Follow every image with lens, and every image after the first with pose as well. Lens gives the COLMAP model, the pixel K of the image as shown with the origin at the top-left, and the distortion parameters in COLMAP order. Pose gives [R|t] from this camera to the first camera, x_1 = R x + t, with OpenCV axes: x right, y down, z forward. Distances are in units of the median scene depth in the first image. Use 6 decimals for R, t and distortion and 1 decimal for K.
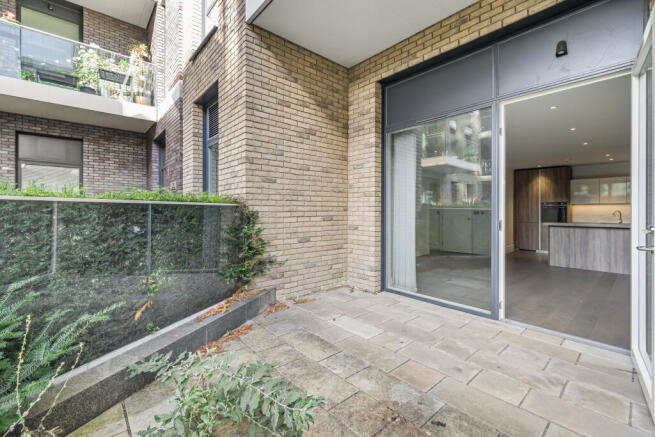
lens RADIAL K [[281.5, 0, 325.6], [0, 281.5, 211.5], [0, 0, 1]] dist [0.000502, -0.000038]
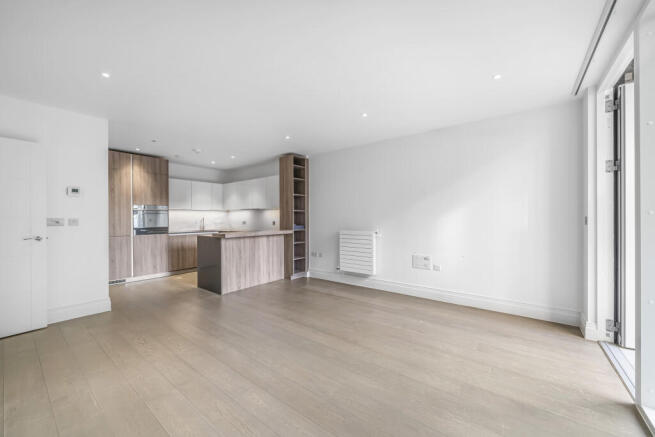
lens RADIAL K [[248.3, 0, 327.5], [0, 248.3, 218.5], [0, 0, 1]] dist [0.000241, 0.000064]
pose [[-0.191445, -0.001471, 0.981502, 0.110782], [0.005423, 0.999982, 0.002556, 0.000805], [-0.981488, 0.005812, -0.191433, 0.698952]]
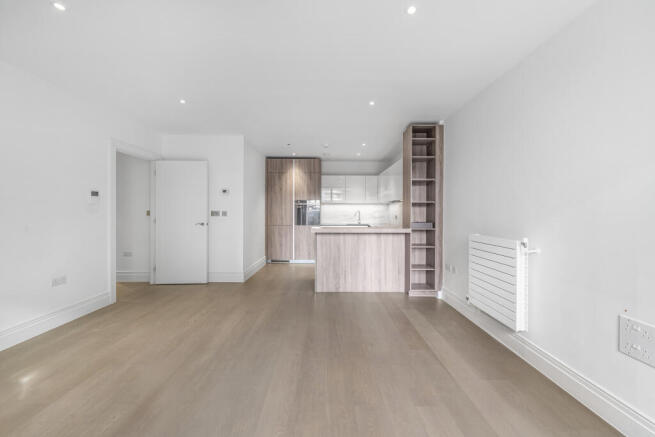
lens RADIAL K [[255.3, 0, 328.7], [0, 255.3, 212.9], [0, 0, 1]] dist [-0.000013, 0.000062]
pose [[0.650023, 0.000411, 0.759915, 0.288082], [-0.003291, 0.999992, 0.002274, 0.001700], [-0.759908, -0.003979, 0.650019, 0.476609]]
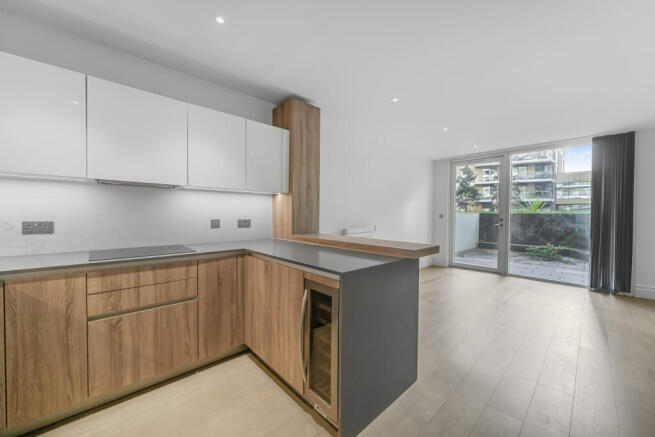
lens RADIAL K [[248.3, 0, 327.5], [0, 248.3, 218.5], [0, 0, 1]] dist [0.000241, 0.000064]
pose [[-0.999885, -0.007839, -0.013019, 0.729565], [-0.008084, 0.999790, 0.018856, 0.001610], [0.012869, 0.018959, -0.999737, 1.039563]]
